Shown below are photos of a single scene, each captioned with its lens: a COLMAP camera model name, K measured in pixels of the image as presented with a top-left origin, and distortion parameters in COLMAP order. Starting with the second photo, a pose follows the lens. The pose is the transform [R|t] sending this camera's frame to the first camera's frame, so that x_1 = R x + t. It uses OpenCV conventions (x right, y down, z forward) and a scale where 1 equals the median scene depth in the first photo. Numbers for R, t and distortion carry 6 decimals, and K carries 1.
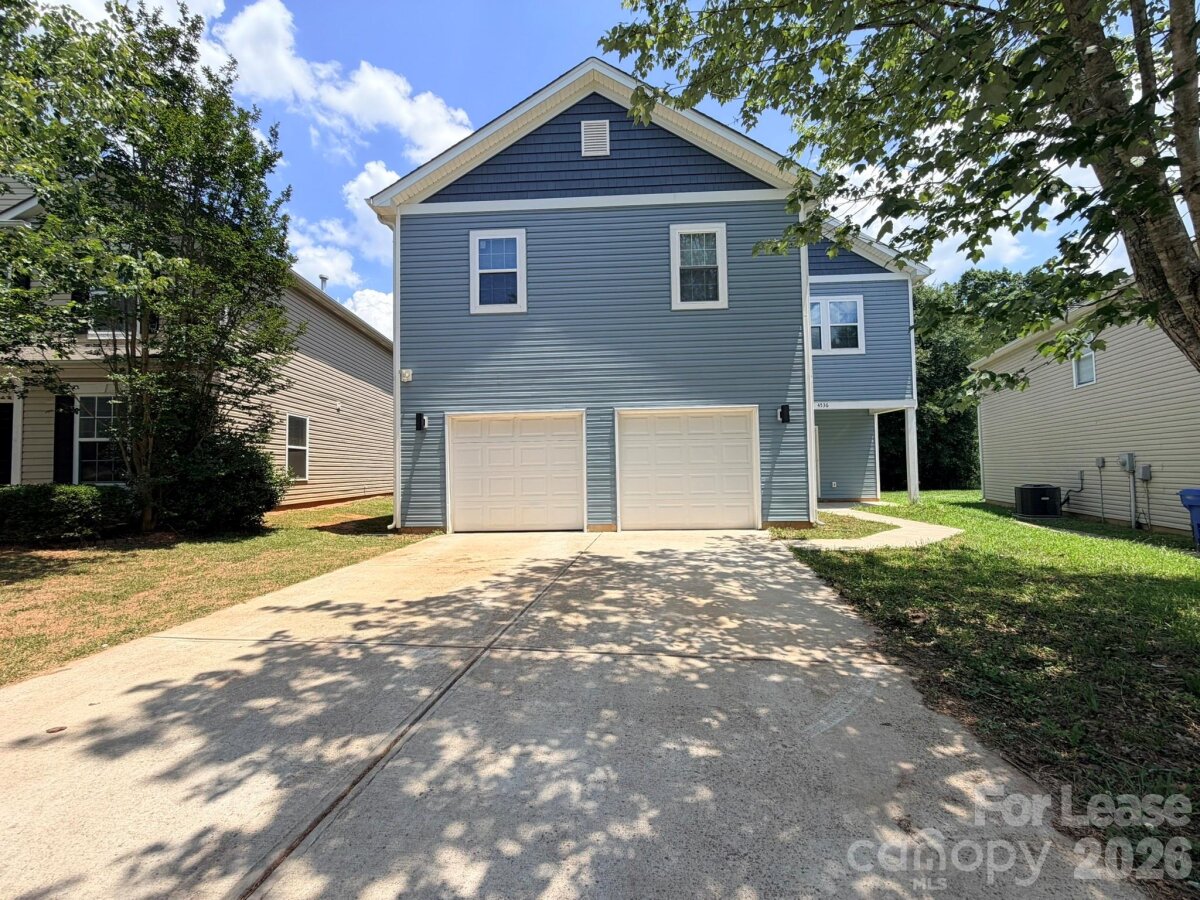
lens RADIAL K [[480.8, 0, 603.1], [0, 480.8, 455.0], [0, 0, 1]] dist [-0.000889, 0.000175]
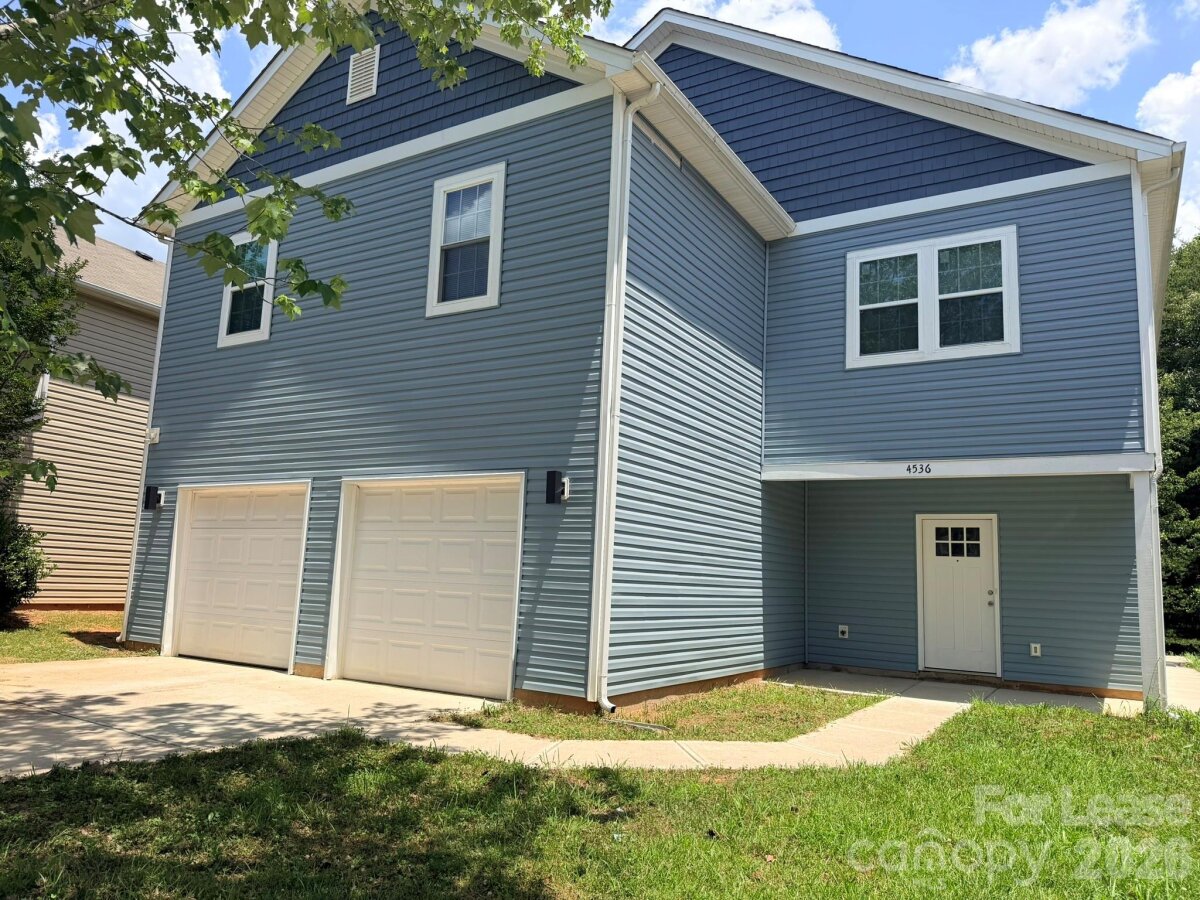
lens RADIAL K [[842.6, 0, 599.3], [0, 842.6, 451.2], [0, 0, 1]] dist [0.007378, -0.011007]
pose [[0.875625, -0.020565, -0.482554, 0.845427], [-0.029808, 0.994888, -0.096488, -0.035939], [0.482071, 0.098871, 0.870536, 0.192622]]
